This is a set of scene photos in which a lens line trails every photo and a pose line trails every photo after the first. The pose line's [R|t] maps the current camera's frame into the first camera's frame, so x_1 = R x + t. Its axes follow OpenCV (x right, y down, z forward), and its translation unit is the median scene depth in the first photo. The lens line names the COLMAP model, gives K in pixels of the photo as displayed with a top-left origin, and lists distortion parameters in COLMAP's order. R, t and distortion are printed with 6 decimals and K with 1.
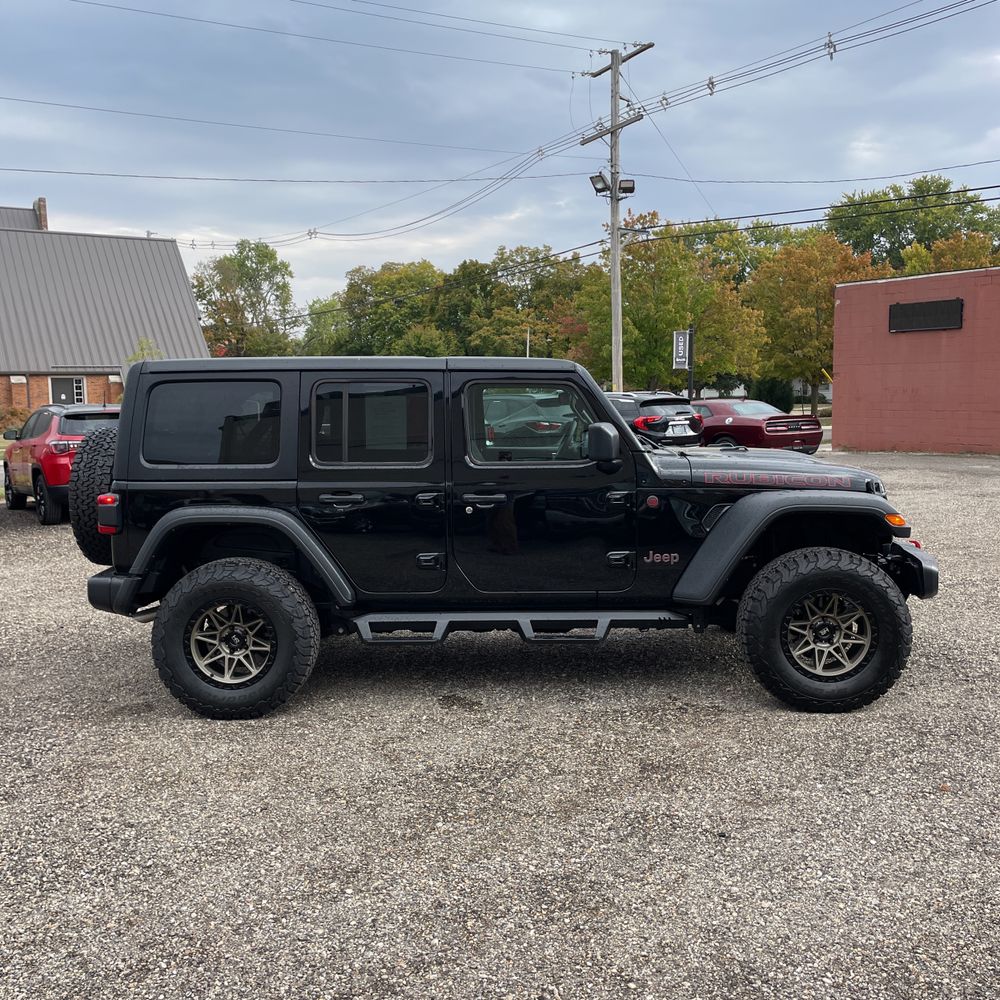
lens RADIAL K [[1014.5, 0, 488.9], [0, 1014.5, 486.8], [0, 0, 1]] dist [0.034324, 0.000000]
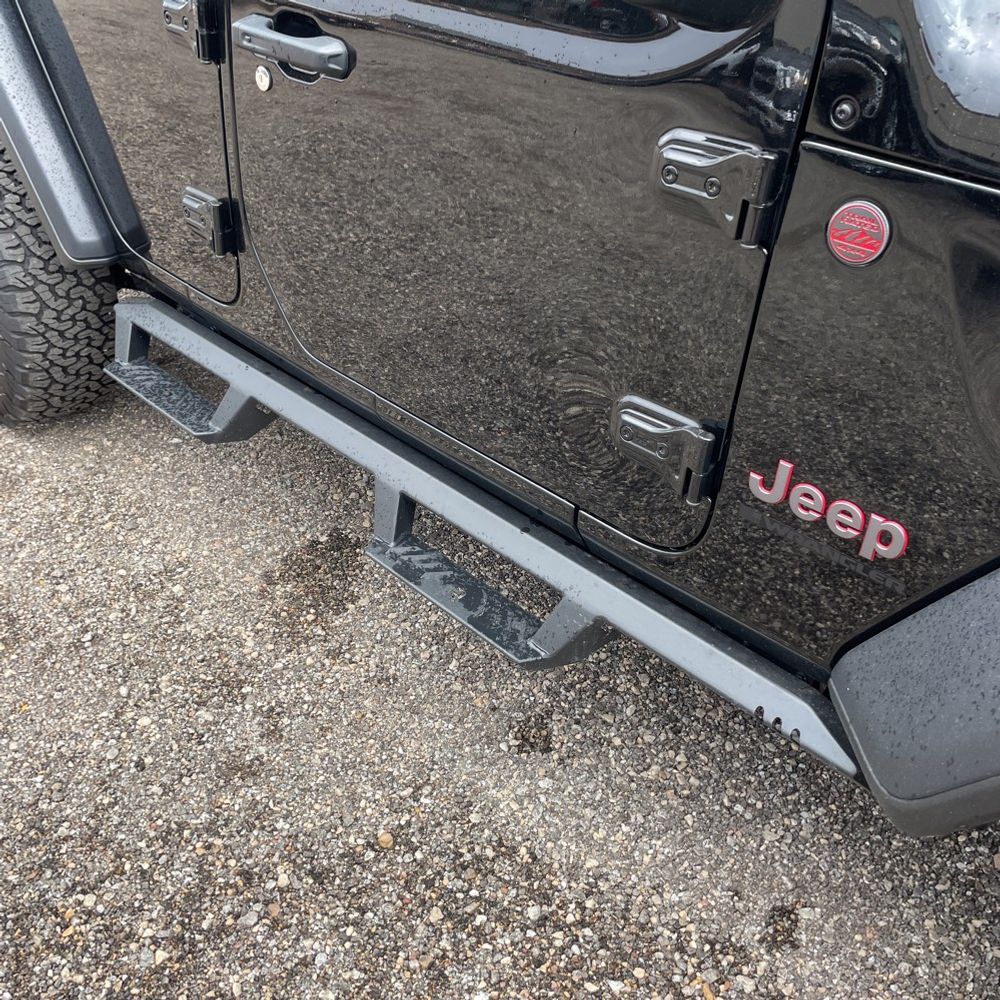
lens RADIAL K [[1014.5, 0, 494.5], [0, 1014.5, 479.6], [0, 0, 1]] dist [0.034324, 0.000000]
pose [[0.717842, 0.421747, -0.553925, 0.237108], [-0.119339, 0.858397, 0.498912, -0.031947], [0.685902, -0.292035, 0.666524, 0.820603]]
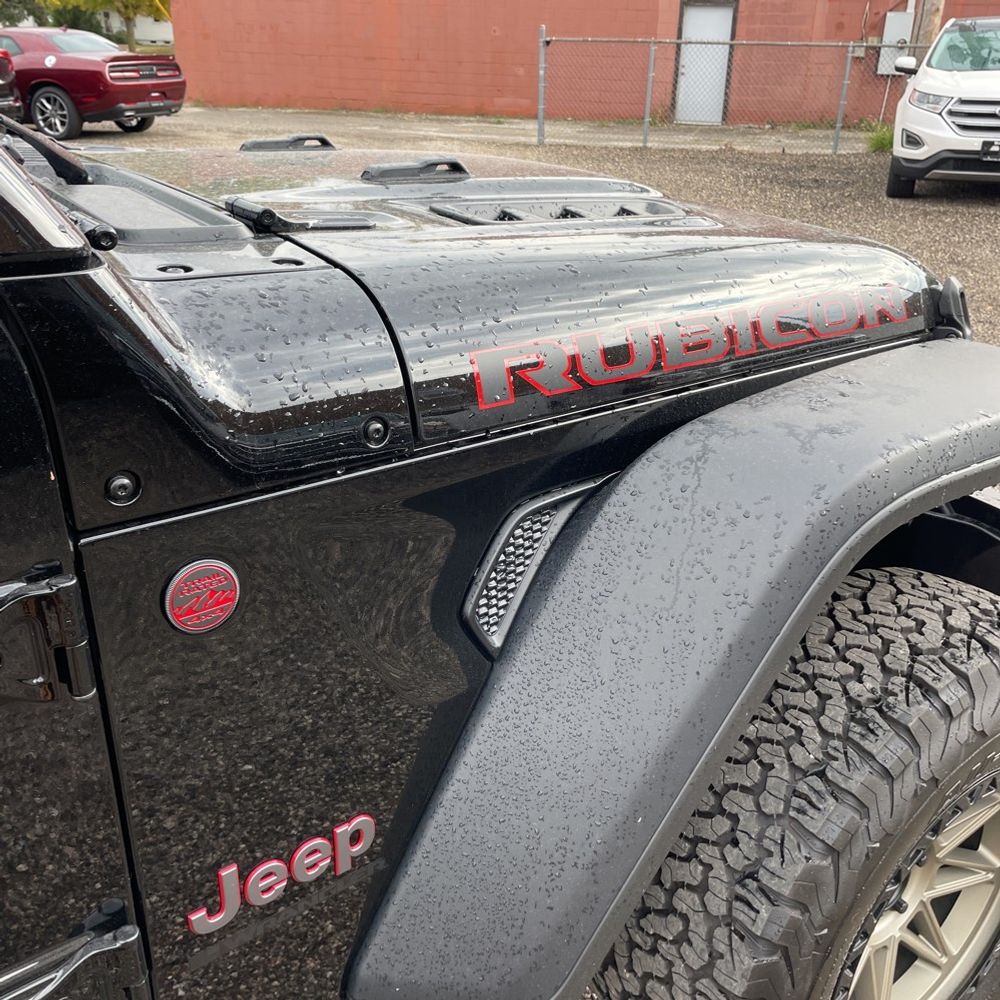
lens RADIAL K [[1014.5, 0, 506.1], [0, 1014.5, 477.4], [0, 0, 1]] dist [0.034324, 0.000000]
pose [[0.796293, -0.215074, 0.565386, 0.116339], [0.028165, 0.946827, 0.320507, -0.049469], [-0.604256, -0.239293, 0.760009, 0.865895]]
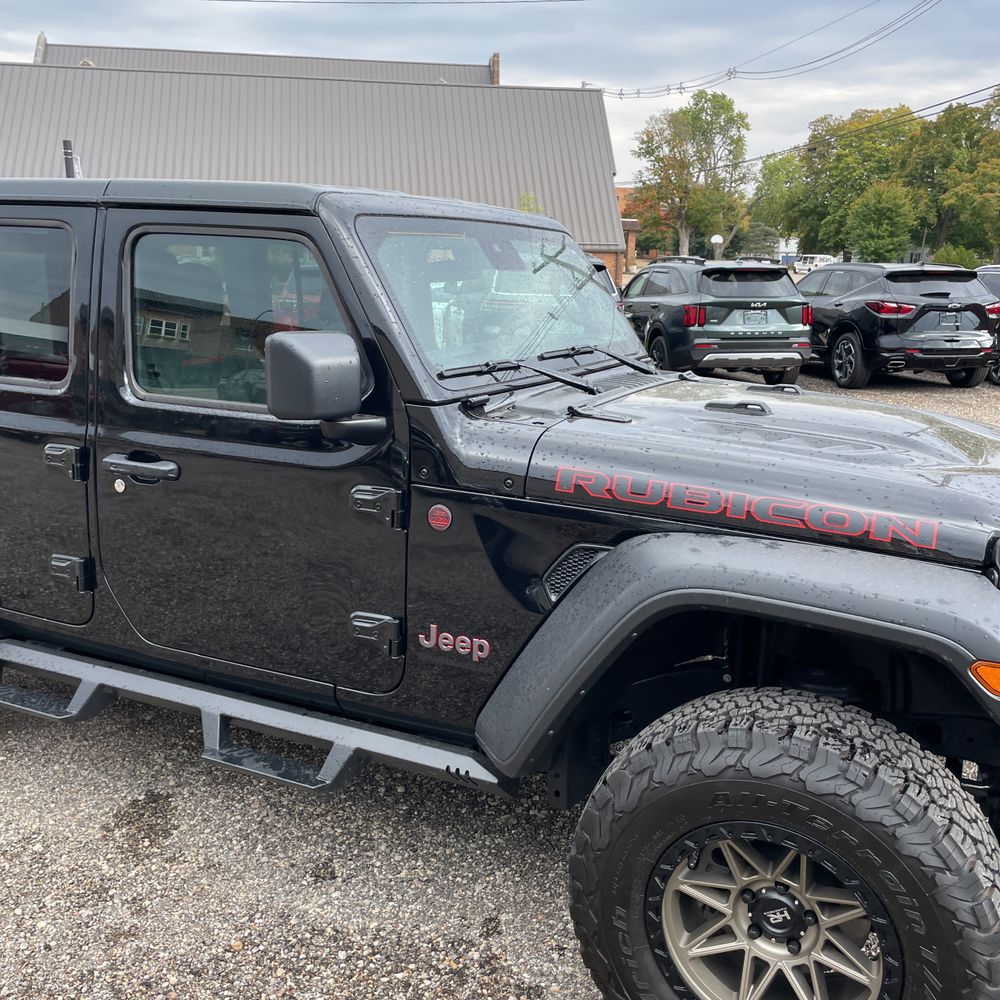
lens RADIAL K [[1014.5, 0, 501.1], [0, 1014.5, 473.2], [0, 0, 1]] dist [0.034324, 0.000000]
pose [[0.908461, 0.118155, -0.400922, 0.363001], [-0.069658, 0.988597, 0.133508, -0.065768], [0.412124, -0.093359, 0.906332, 0.613162]]
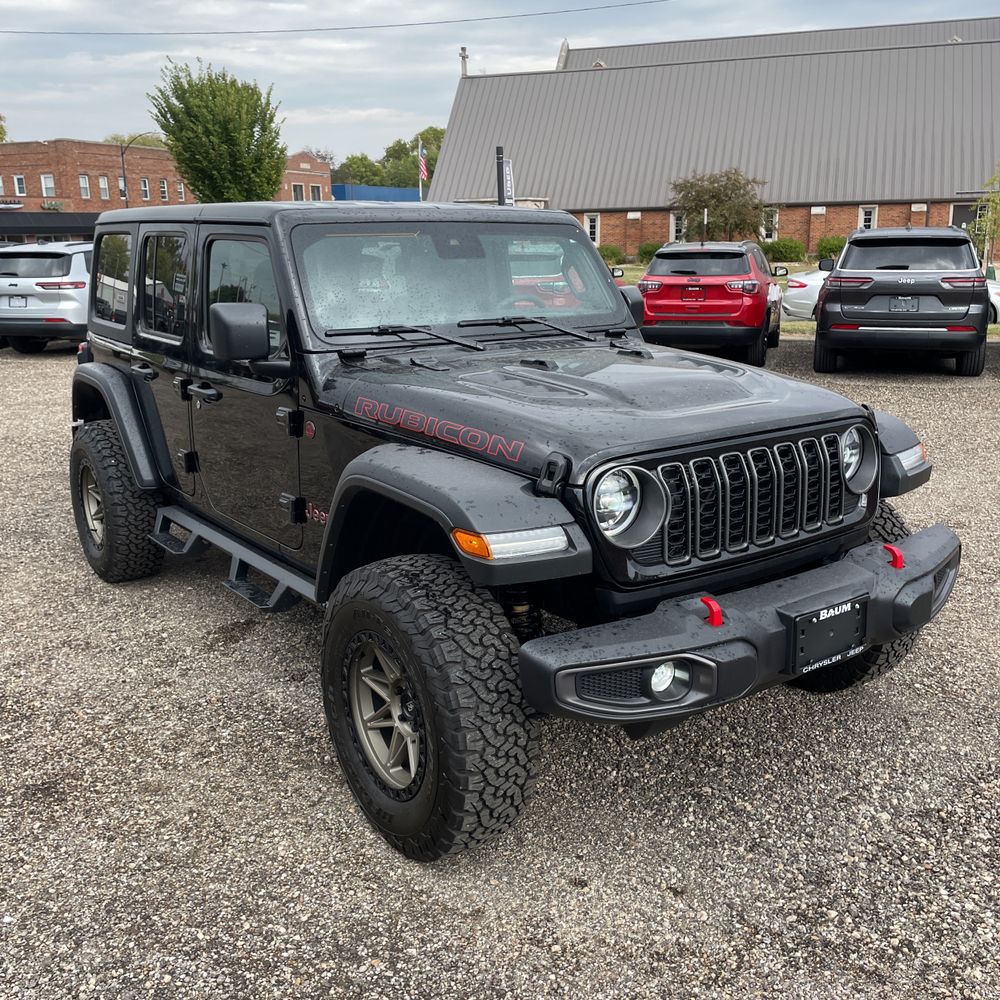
lens RADIAL K [[1014.5, 0, 510.1], [0, 1014.5, 473.8], [0, 0, 1]] dist [0.034324, 0.000000]
pose [[0.621637, 0.185874, -0.760932, 0.749858], [-0.067654, 0.980548, 0.184250, -0.087165], [0.780378, -0.063057, 0.622120, 0.693268]]
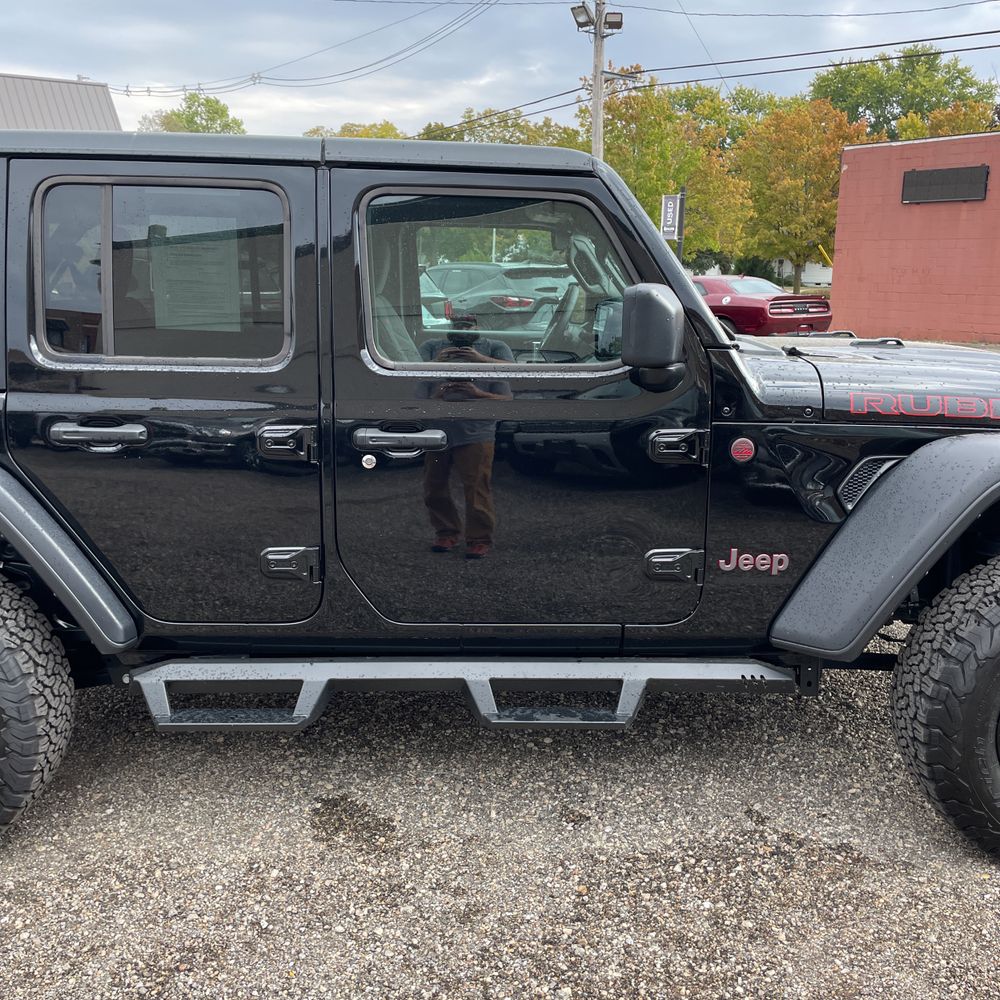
lens RADIAL K [[1014.5, 0, 494.7], [0, 1014.5, 478.9], [0, 0, 1]] dist [0.034324, 0.000000]
pose [[0.998975, 0.014908, 0.042731, 0.020336], [-0.019569, 0.993647, 0.110829, -0.023855], [-0.040807, -0.111552, 0.992920, 0.514084]]
